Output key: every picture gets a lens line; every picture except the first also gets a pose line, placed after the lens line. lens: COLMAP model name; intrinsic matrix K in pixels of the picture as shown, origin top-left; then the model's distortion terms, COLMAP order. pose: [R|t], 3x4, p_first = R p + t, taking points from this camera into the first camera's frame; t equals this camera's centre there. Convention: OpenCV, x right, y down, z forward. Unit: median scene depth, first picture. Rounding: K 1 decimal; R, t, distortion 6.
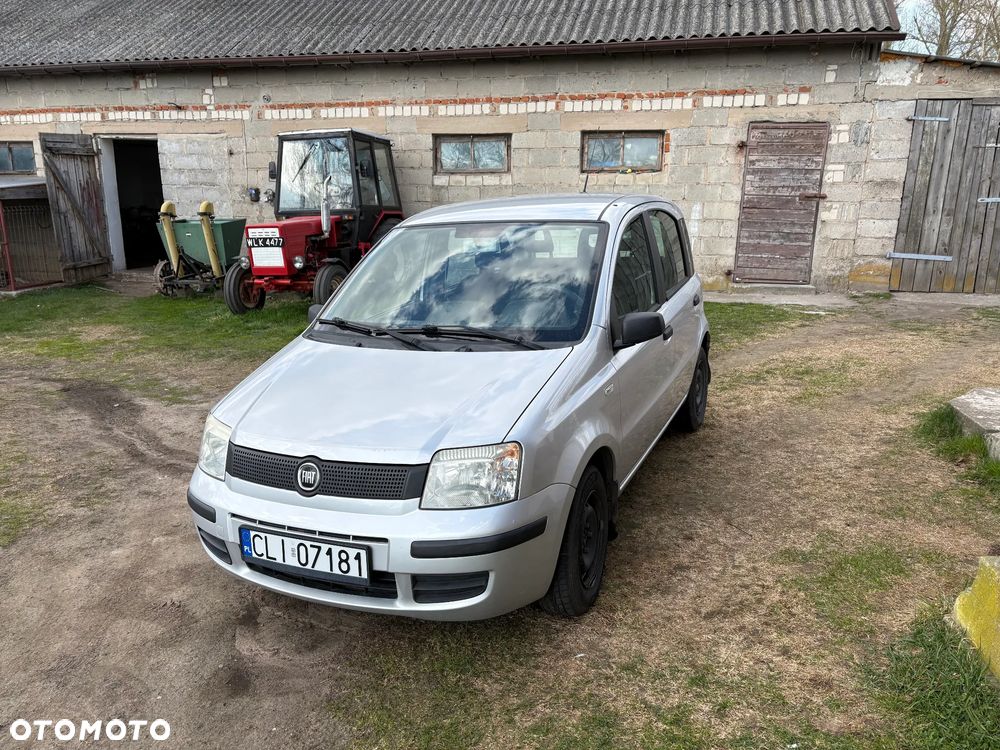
lens RADIAL K [[758.7, 0, 496.2], [0, 758.7, 371.4], [0, 0, 1]] dist [0.044601, -0.038413]
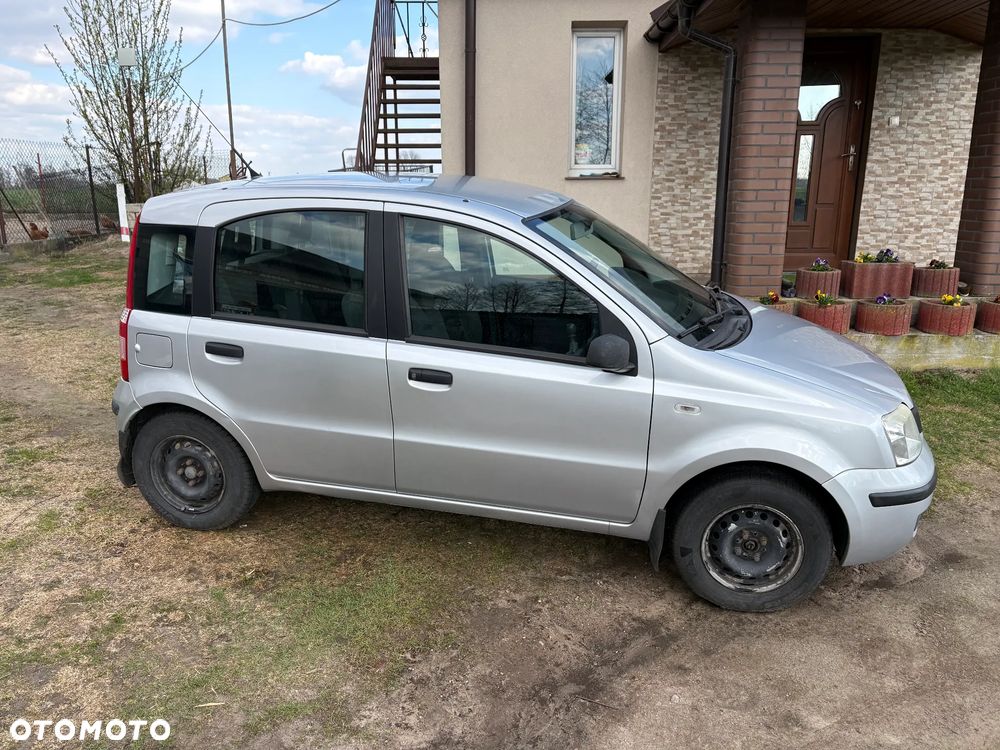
lens RADIAL K [[758.7, 0, 496.2], [0, 758.7, 371.4], [0, 0, 1]] dist [0.044601, -0.038413]
pose [[-0.200247, -0.242821, 0.949178, -1.235073], [0.227073, 0.930919, 0.286055, -0.389582], [-0.953068, 0.272815, -0.131276, 1.689348]]
